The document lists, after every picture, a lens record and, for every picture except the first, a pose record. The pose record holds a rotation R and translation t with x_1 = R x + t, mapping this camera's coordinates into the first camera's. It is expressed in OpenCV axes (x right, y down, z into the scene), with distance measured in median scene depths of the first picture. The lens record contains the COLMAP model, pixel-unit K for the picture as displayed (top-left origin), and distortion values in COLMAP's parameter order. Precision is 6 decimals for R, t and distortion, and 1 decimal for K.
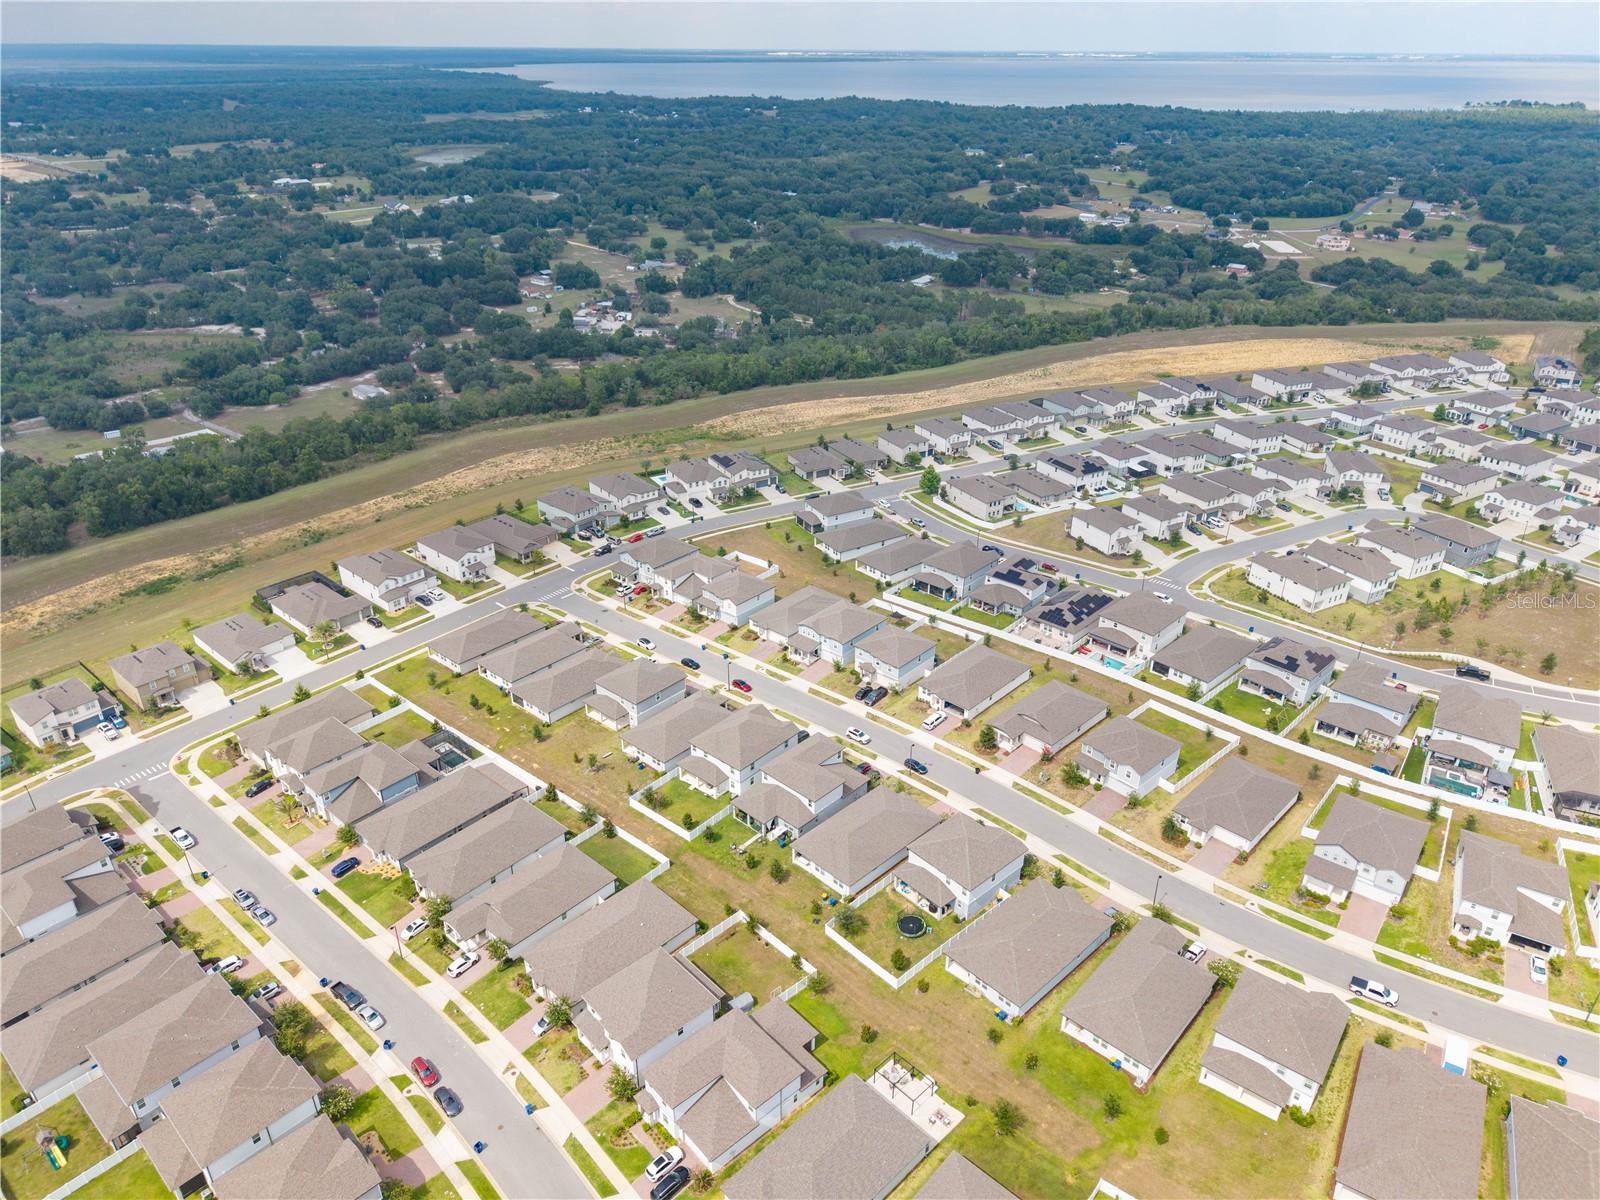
lens RADIAL K [[1071.4, 0, 803.1], [0, 1071.4, 601.2], [0, 0, 1]] dist [0.010132, -0.010869]
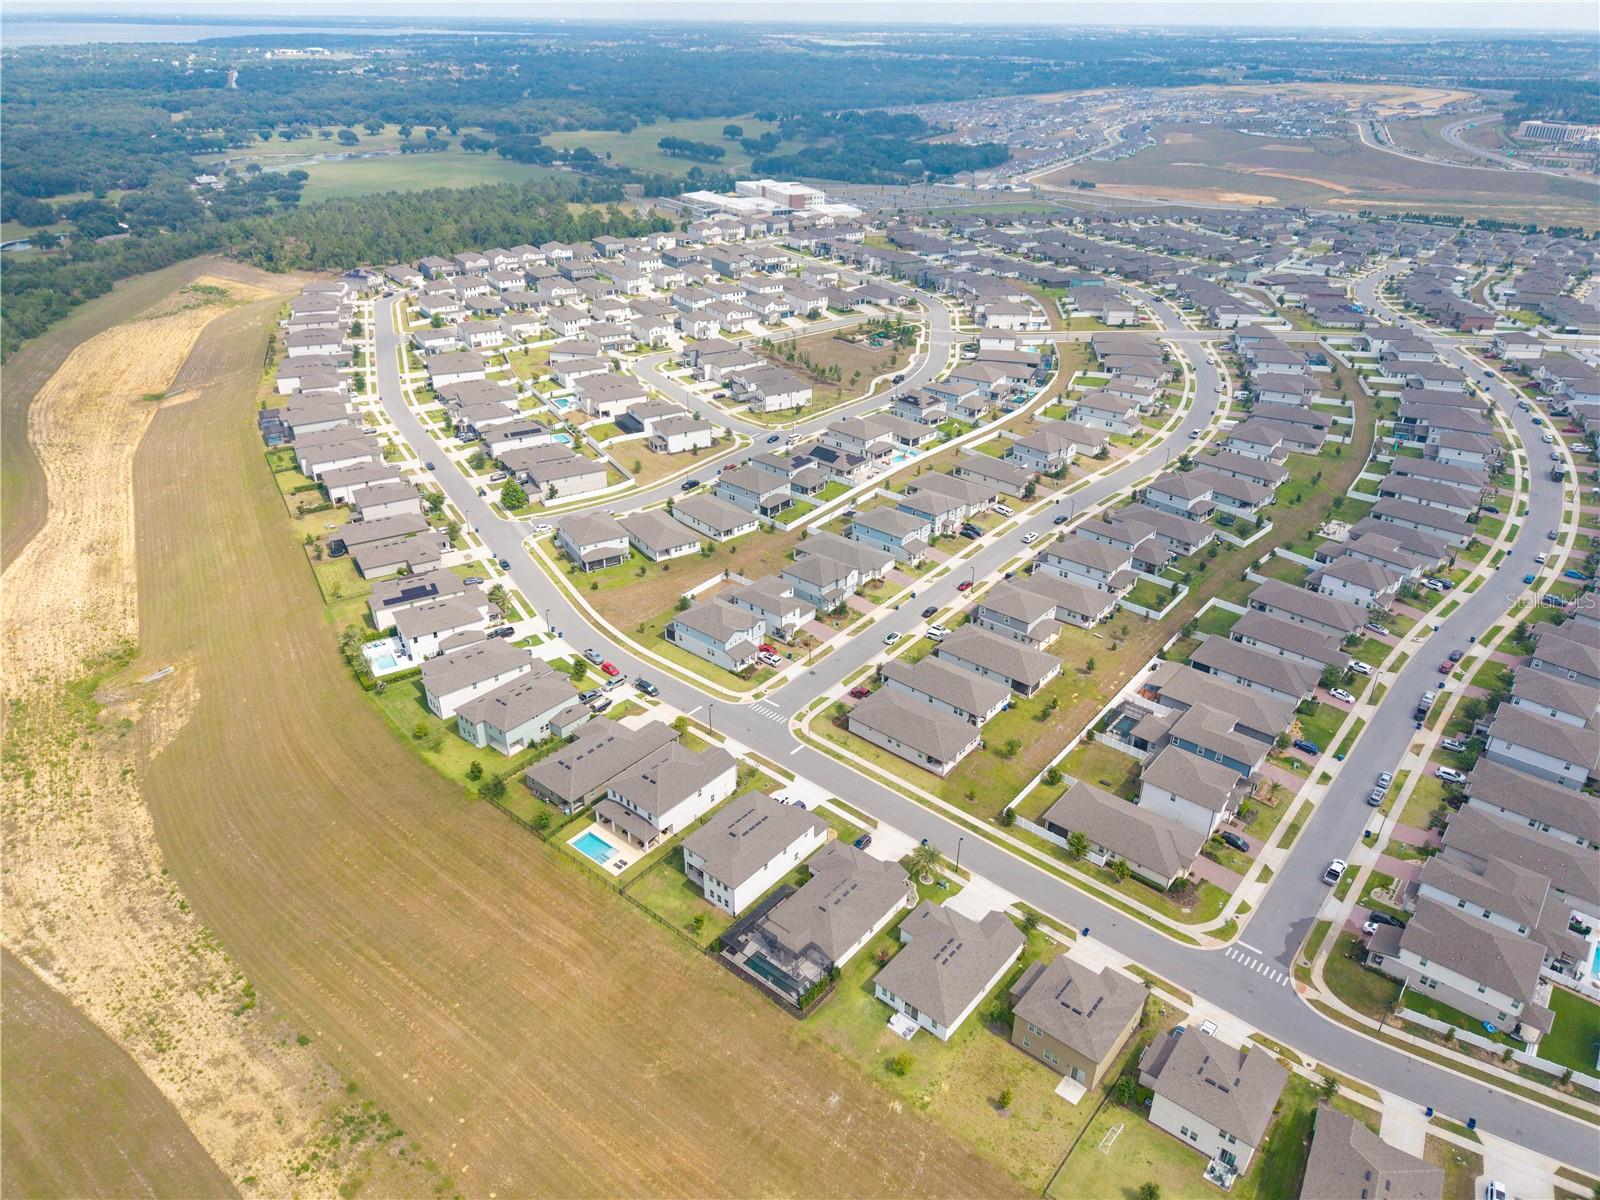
lens RADIAL K [[1071.4, 0, 805.2], [0, 1071.4, 600.3], [0, 0, 1]] dist [0.010132, -0.010869]
pose [[-0.020642, -0.486451, 0.873464, -0.907436], [0.452409, 0.774543, 0.442051, -0.419490], [-0.891572, 0.404287, 0.204087, 0.801574]]
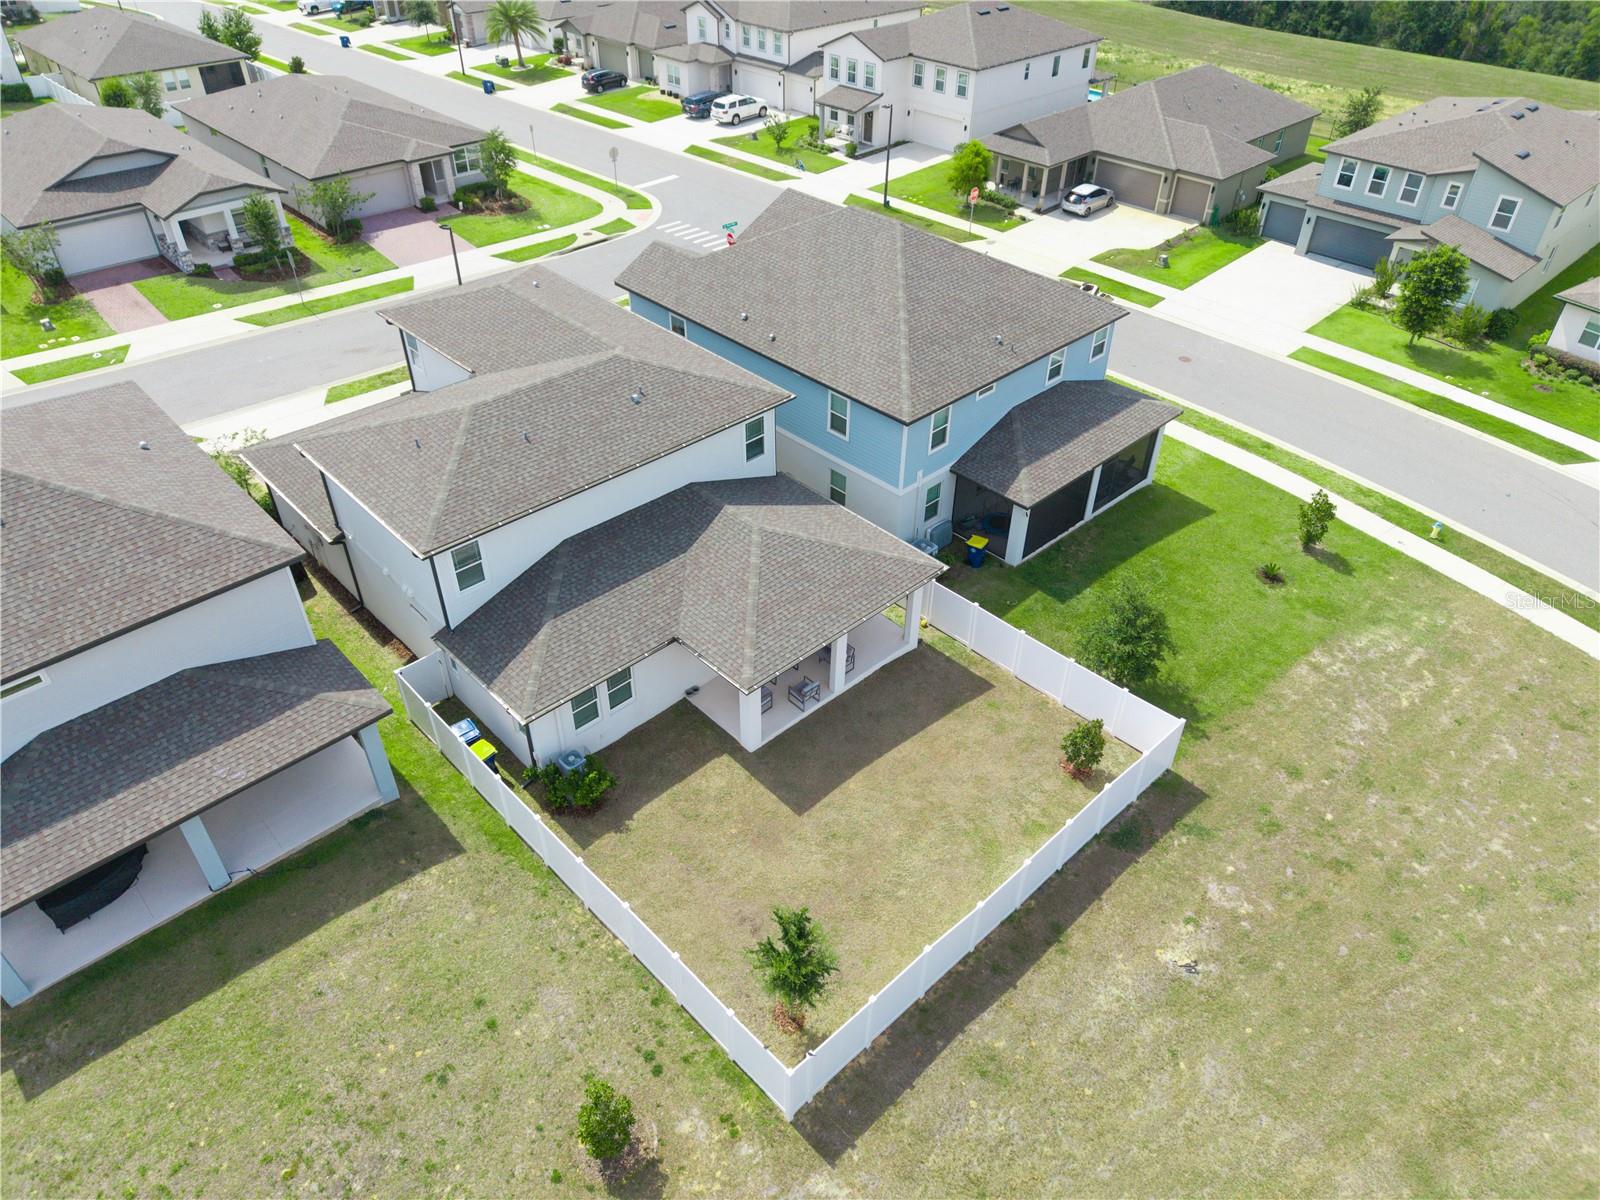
lens RADIAL K [[1071.4, 0, 801.6], [0, 1071.4, 598.5], [0, 0, 1]] dist [0.010132, -0.010869]
pose [[-0.085761, 0.608927, -0.788576, 0.018853], [-0.468476, 0.673890, 0.571317, -0.107588], [0.879304, 0.418426, 0.227474, 1.024359]]
